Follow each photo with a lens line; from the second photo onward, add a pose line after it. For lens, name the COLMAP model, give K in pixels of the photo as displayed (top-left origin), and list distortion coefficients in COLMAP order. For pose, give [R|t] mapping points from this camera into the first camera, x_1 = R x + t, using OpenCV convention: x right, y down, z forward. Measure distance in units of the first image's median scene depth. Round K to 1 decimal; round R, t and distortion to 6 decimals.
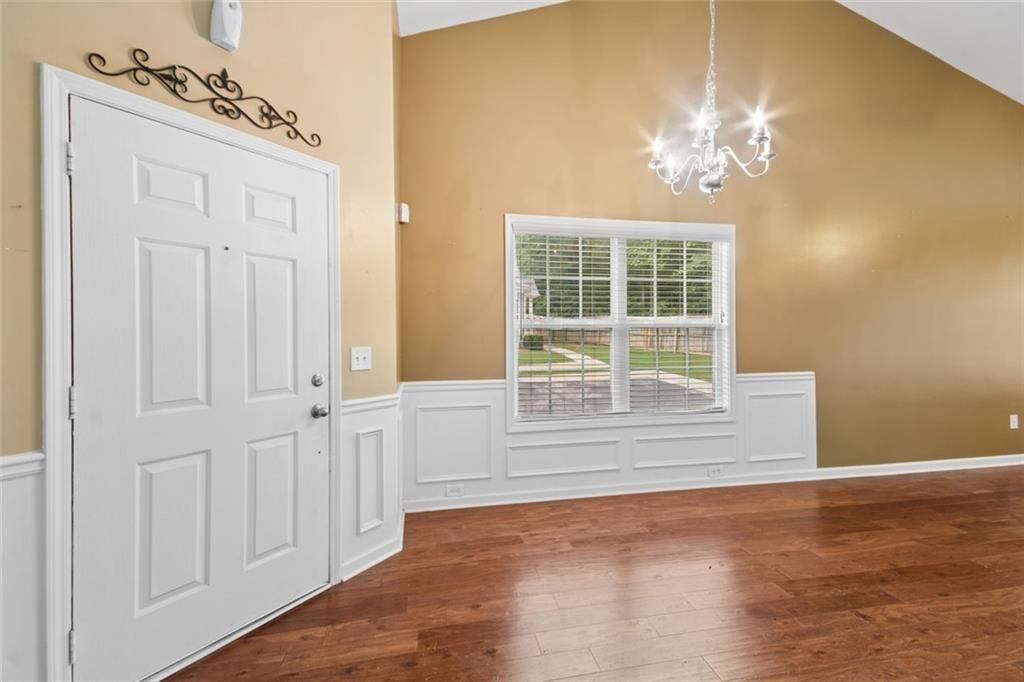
lens RADIAL K [[459.0, 0, 515.7], [0, 459.0, 327.9], [0, 0, 1]] dist [0.025909, 0.003947]
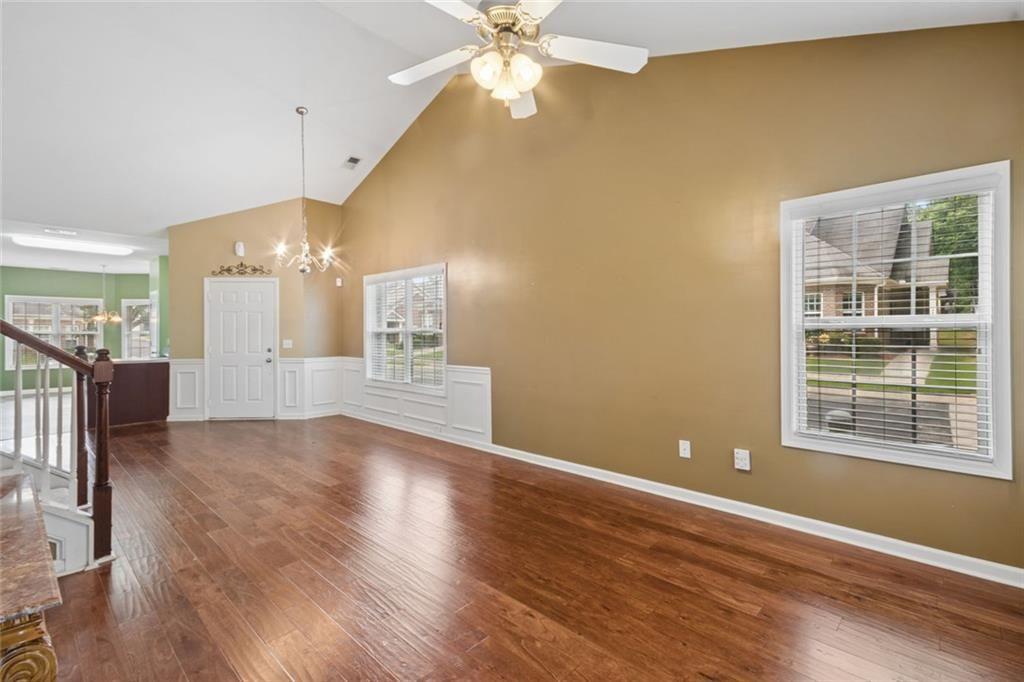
lens RADIAL K [[459.0, 0, 522.6], [0, 459.0, 331.5], [0, 0, 1]] dist [0.025909, 0.003947]
pose [[0.572699, 0.004404, -0.819754, 2.414135], [0.004472, 0.999954, 0.008496, -0.023186], [0.819754, -0.008531, 0.572653, 0.486781]]
